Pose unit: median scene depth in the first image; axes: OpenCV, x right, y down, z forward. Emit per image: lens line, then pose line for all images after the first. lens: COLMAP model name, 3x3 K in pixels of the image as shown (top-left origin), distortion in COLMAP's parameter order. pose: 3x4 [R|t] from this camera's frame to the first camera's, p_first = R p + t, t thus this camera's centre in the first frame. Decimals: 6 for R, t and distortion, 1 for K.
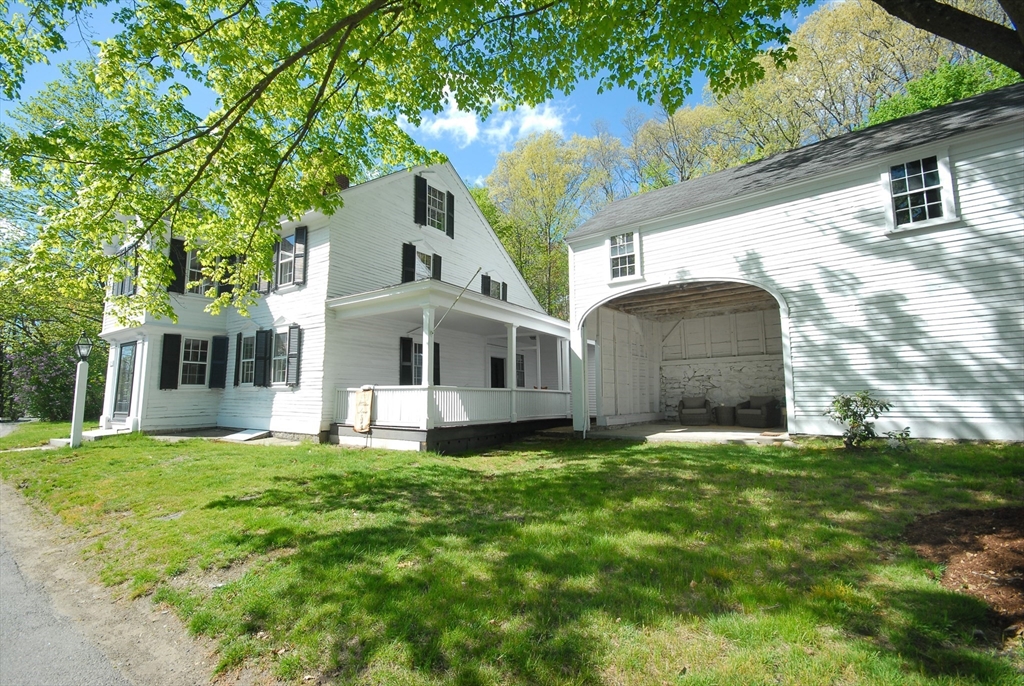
lens RADIAL K [[461.0, 0, 508.3], [0, 461.0, 339.7], [0, 0, 1]] dist [-0.001708, -0.000195]
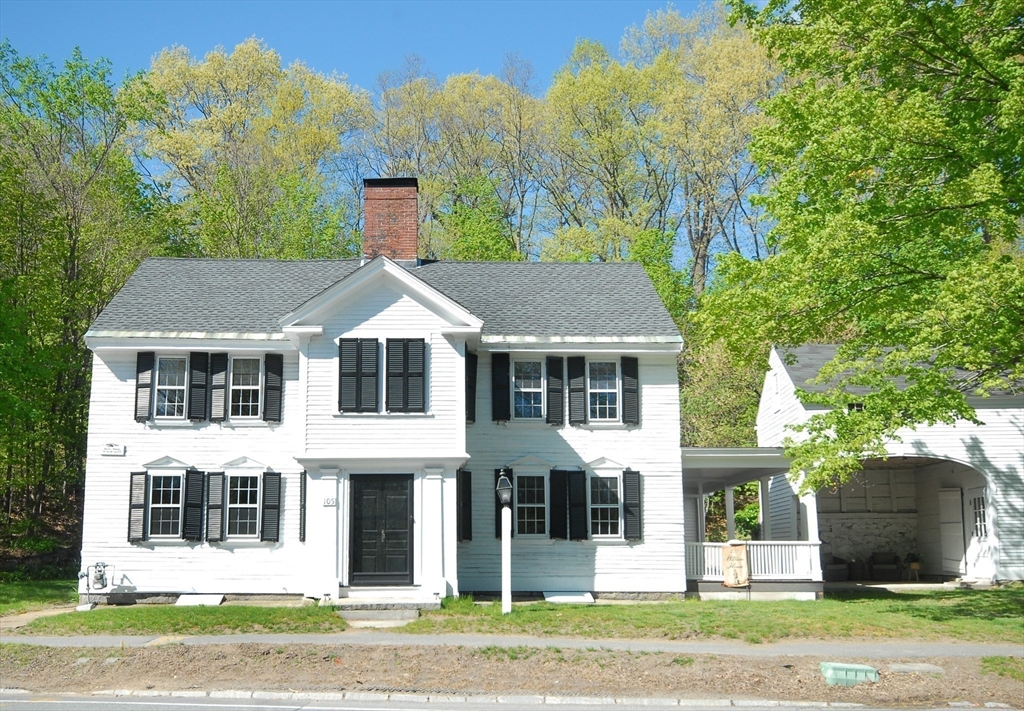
lens RADIAL K [[1035.5, 0, 524.1], [0, 1035.5, 403.3], [0, 0, 1]] dist [0.016005, 0.000000]
pose [[0.800210, 0.088590, 0.593140, -1.794825], [-0.073839, 0.996058, -0.049153, -0.046486], [-0.595156, -0.004464, 0.803598, -0.470860]]
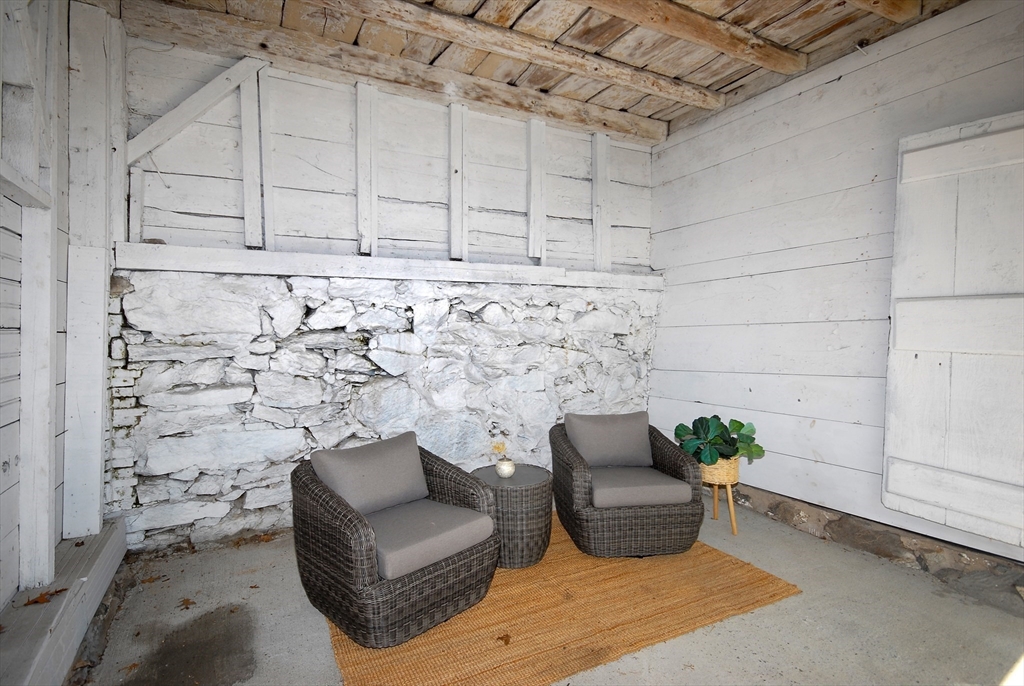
lens RADIAL K [[530.2, 0, 511.2], [0, 530.2, 339.1], [0, 0, 1]] dist [0.001081, 0.000120]
pose [[0.403392, -0.008658, 0.914986, 0.288700], [-0.113129, 0.991812, 0.059260, 0.077538], [-0.908007, -0.127416, 0.399109, 1.101513]]
